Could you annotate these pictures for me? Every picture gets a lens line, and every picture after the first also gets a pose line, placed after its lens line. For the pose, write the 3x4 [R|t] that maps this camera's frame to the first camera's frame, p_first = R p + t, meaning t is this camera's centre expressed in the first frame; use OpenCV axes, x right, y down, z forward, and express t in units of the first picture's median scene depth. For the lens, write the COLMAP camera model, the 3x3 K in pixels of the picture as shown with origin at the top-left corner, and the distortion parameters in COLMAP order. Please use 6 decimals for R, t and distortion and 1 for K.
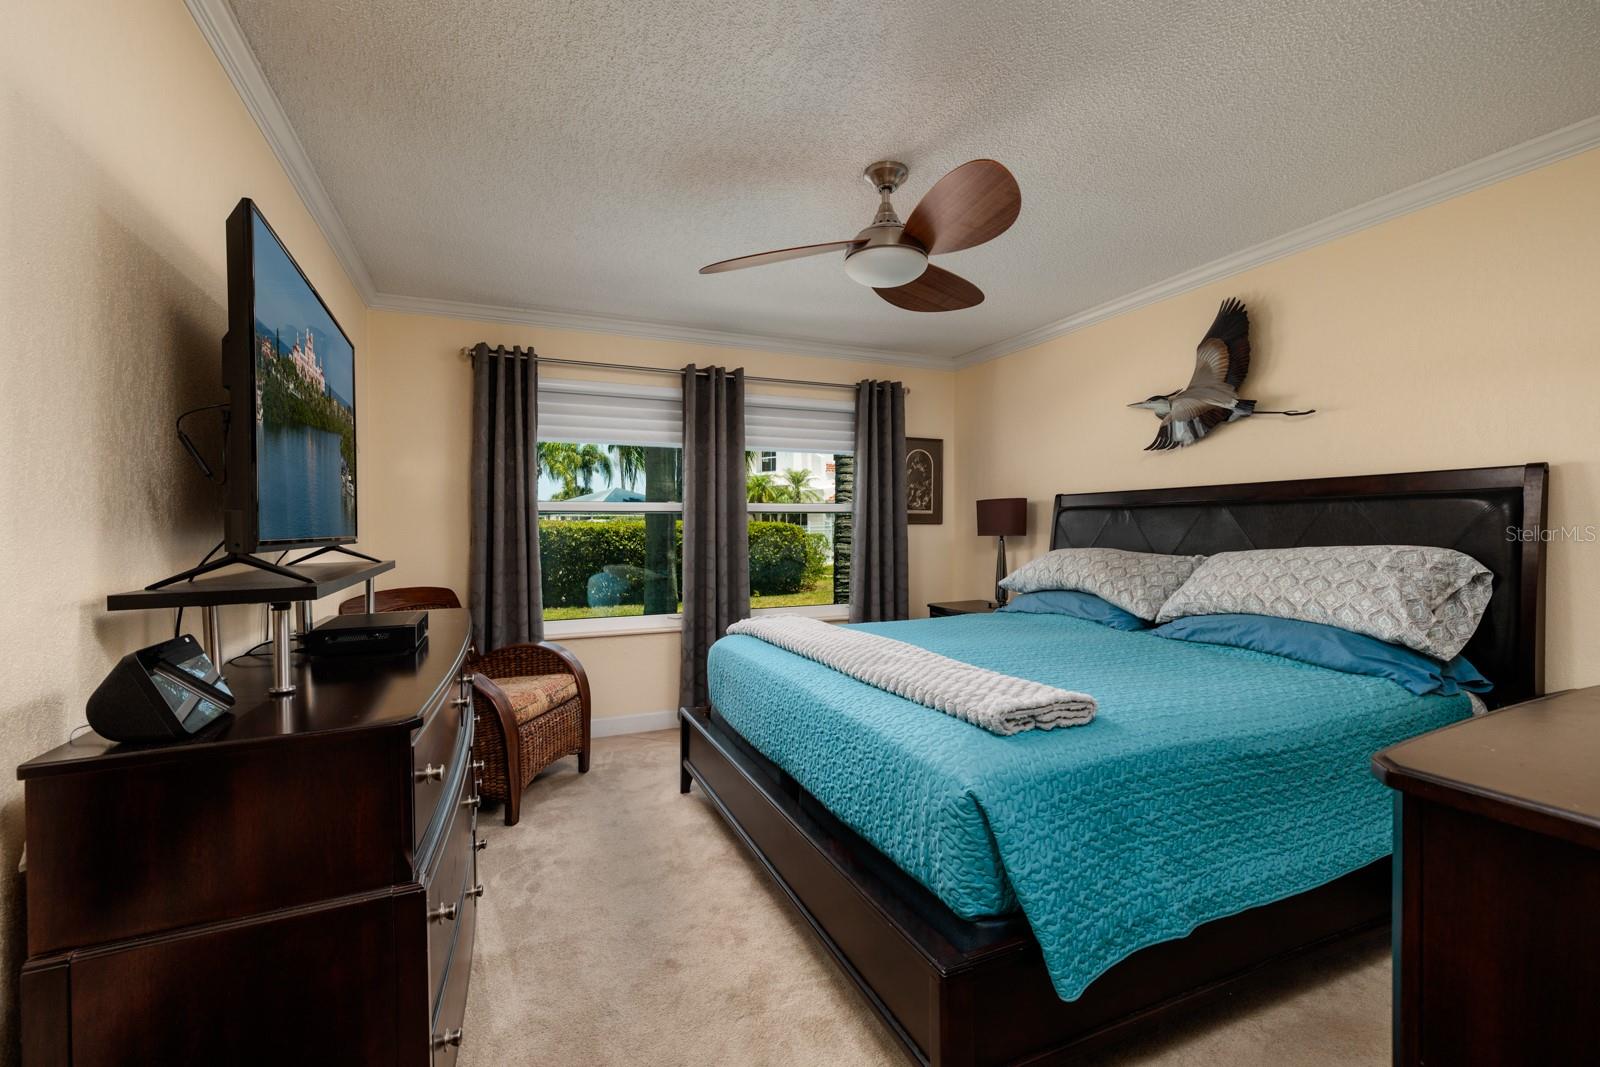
lens RADIAL K [[697.0, 0, 795.4], [0, 697.0, 538.1], [0, 0, 1]] dist [0.009087, -0.000180]
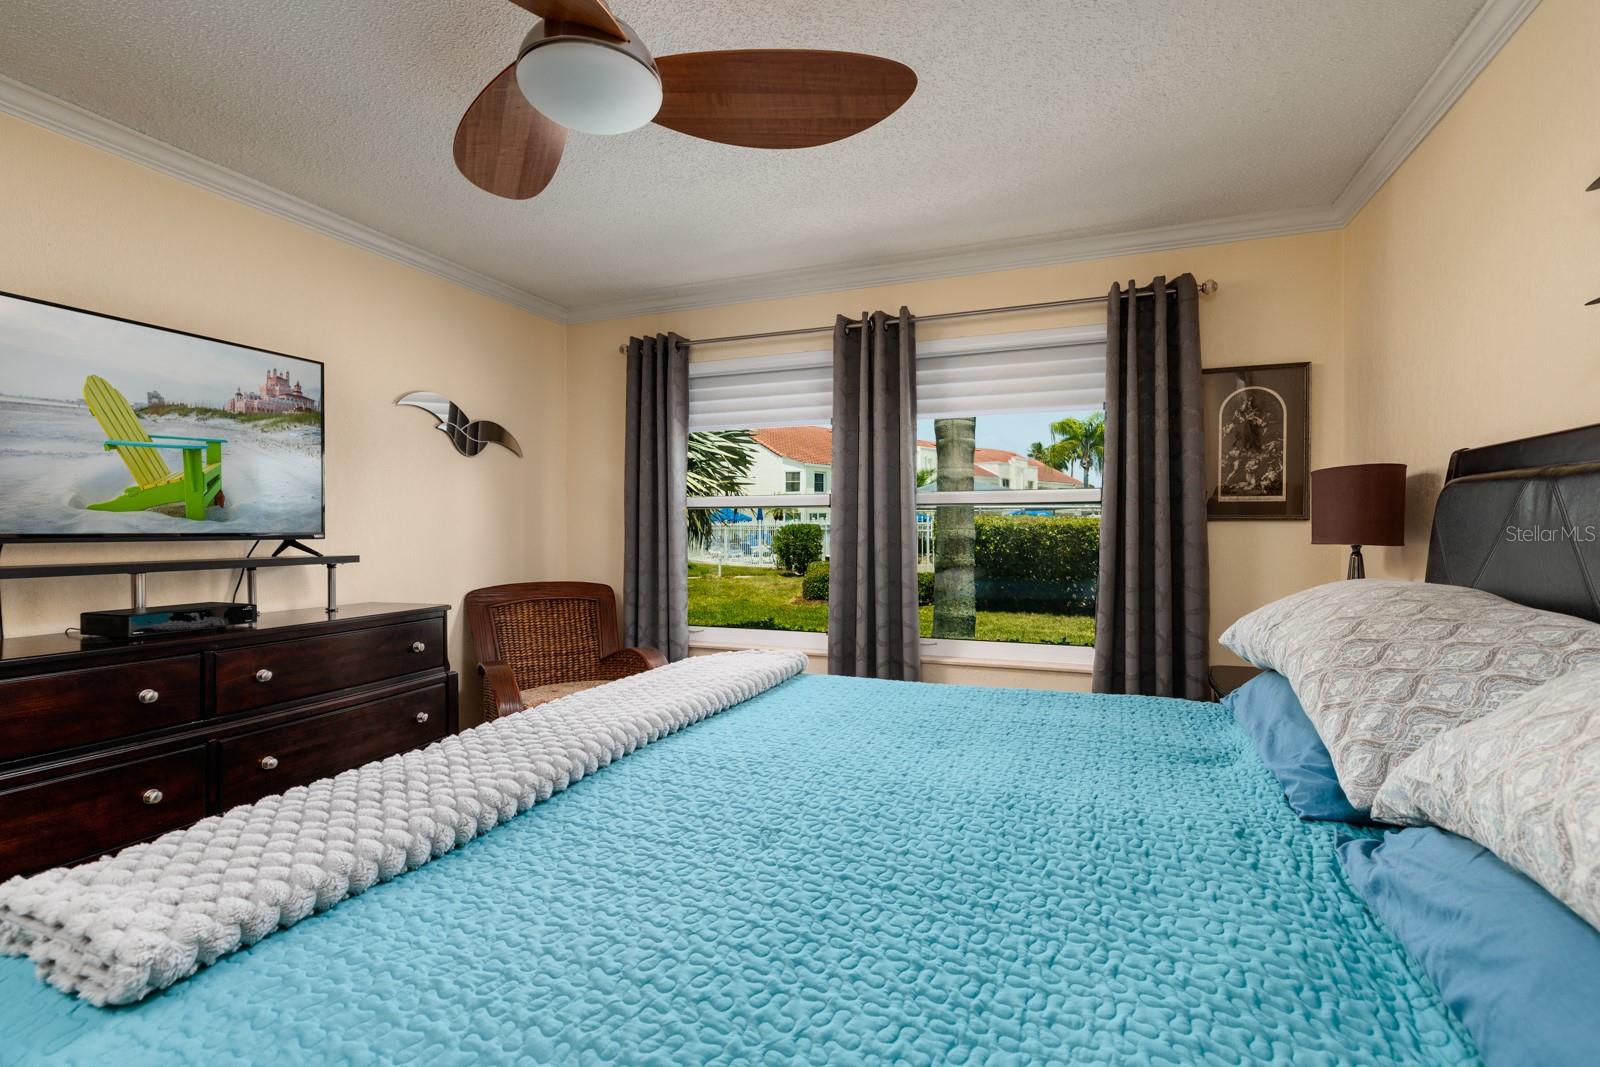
lens RADIAL K [[736.7, 0, 796.5], [0, 736.7, 524.4], [0, 0, 1]] dist [0.002046, -0.000311]
pose [[0.695556, 0.004498, -0.718458, 0.523529], [-0.014504, 0.999865, -0.007781, -0.011564], [0.718326, 0.015832, 0.695527, 0.501957]]
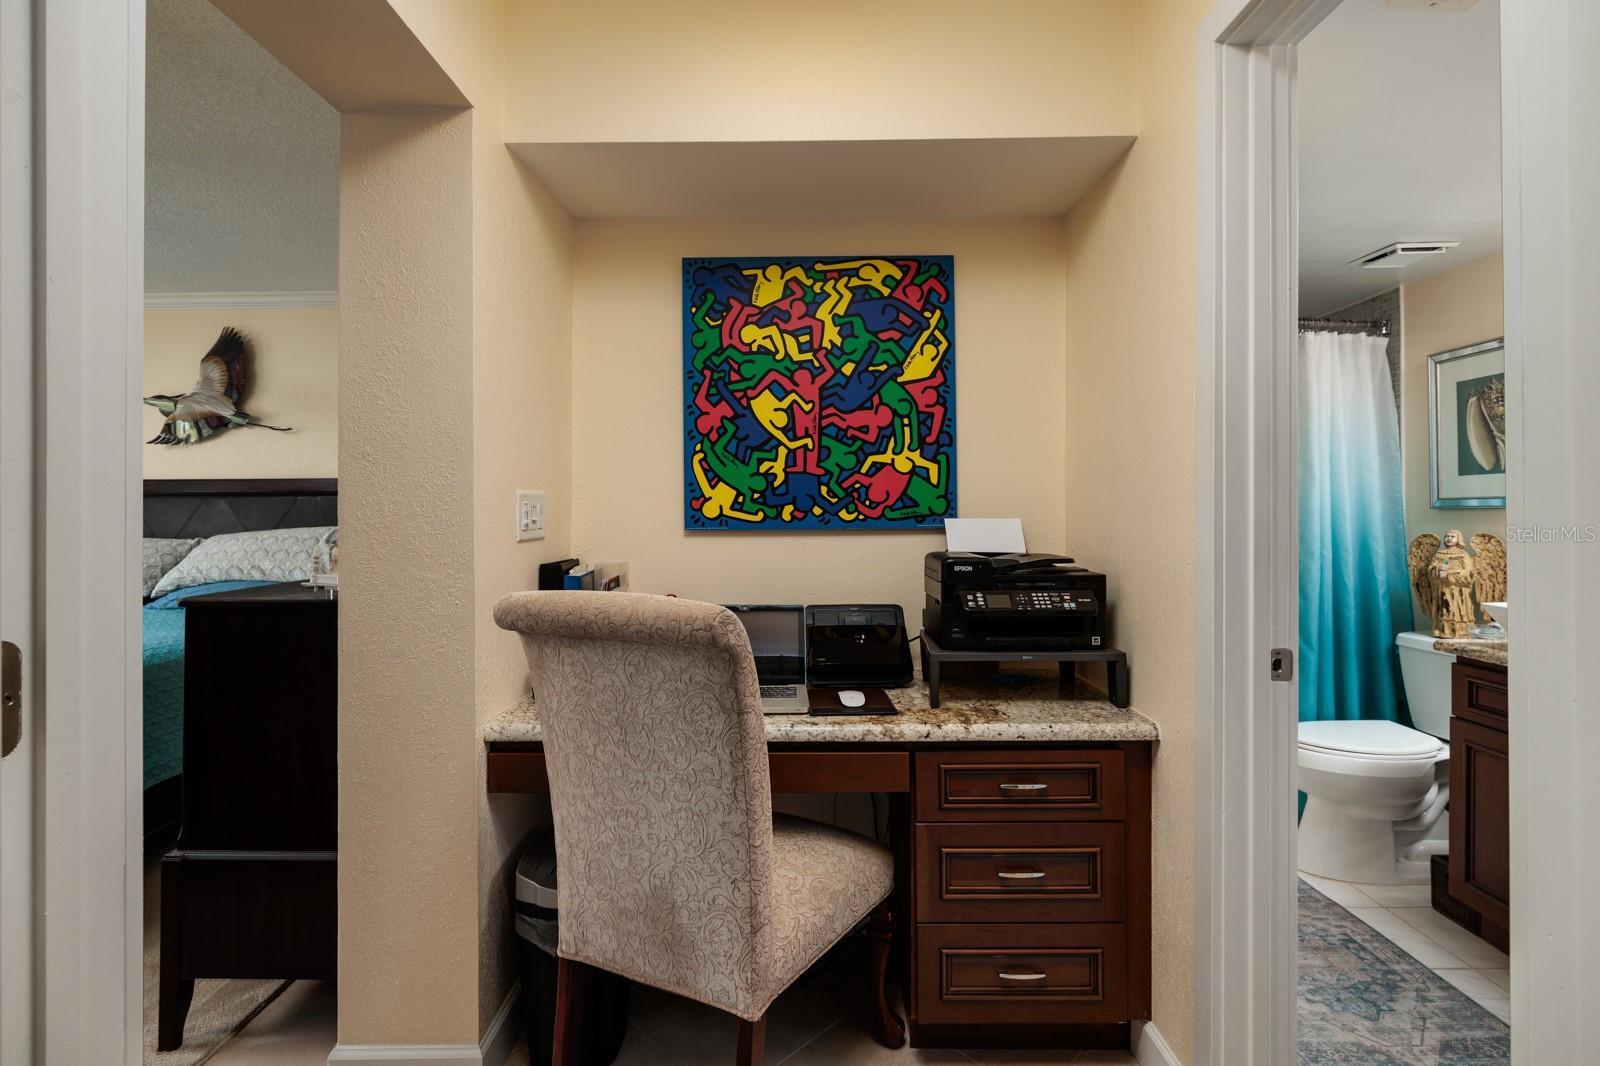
lens RADIAL K [[736.7, 0, 831.1], [0, 736.7, 498.3], [0, 0, 1]] dist [0.002046, -0.000311]
pose [[0.394355, 0.003265, 0.918952, -0.143566], [0.015023, 0.999837, -0.009999, -0.012844], [-0.918835, 0.017749, 0.394242, -0.451661]]
